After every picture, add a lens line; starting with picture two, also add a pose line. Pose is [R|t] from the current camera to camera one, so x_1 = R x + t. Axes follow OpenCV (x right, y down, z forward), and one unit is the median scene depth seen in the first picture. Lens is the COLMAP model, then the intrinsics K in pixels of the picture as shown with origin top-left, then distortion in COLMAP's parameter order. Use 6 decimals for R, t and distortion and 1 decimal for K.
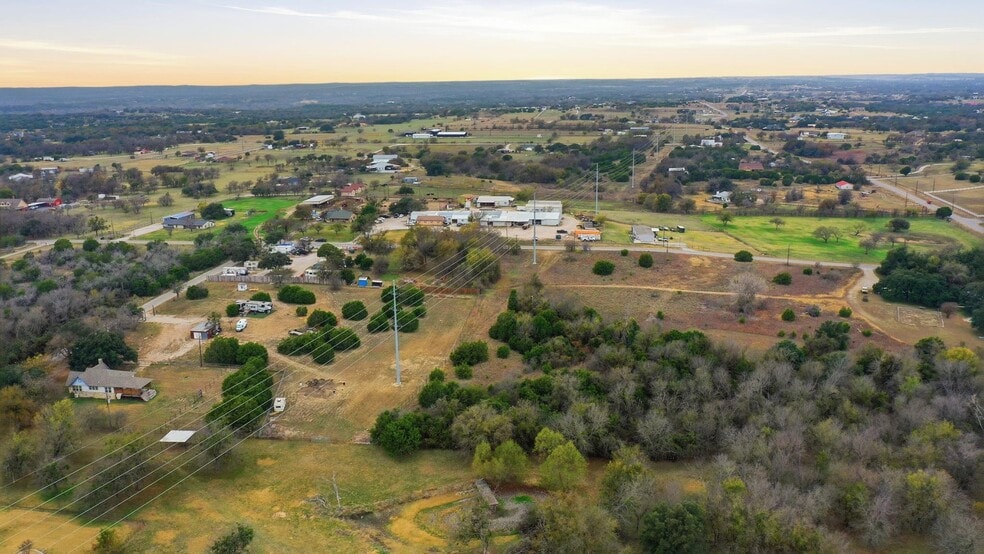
lens RADIAL K [[758.3, 0, 492.0], [0, 758.3, 277.0], [0, 0, 1]] dist [-0.002293, -0.004735]
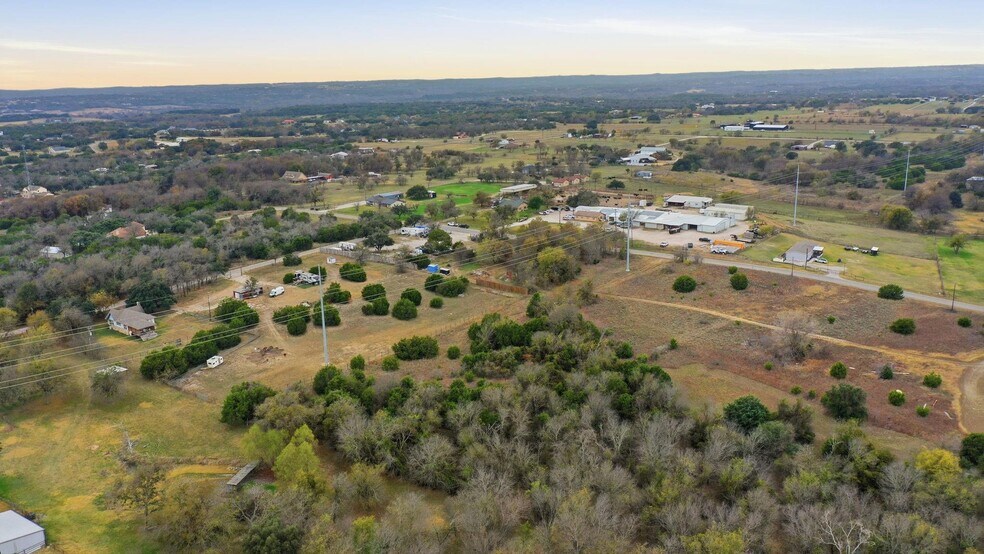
lens RADIAL K [[758.3, 0, 492.0], [0, 758.3, 277.0], [0, 0, 1]] dist [-0.002293, -0.004735]
pose [[0.868812, 0.117451, -0.481011, 0.265247], [-0.110815, 0.992941, 0.042294, -0.022802], [0.482583, 0.016557, 0.875694, 0.086550]]
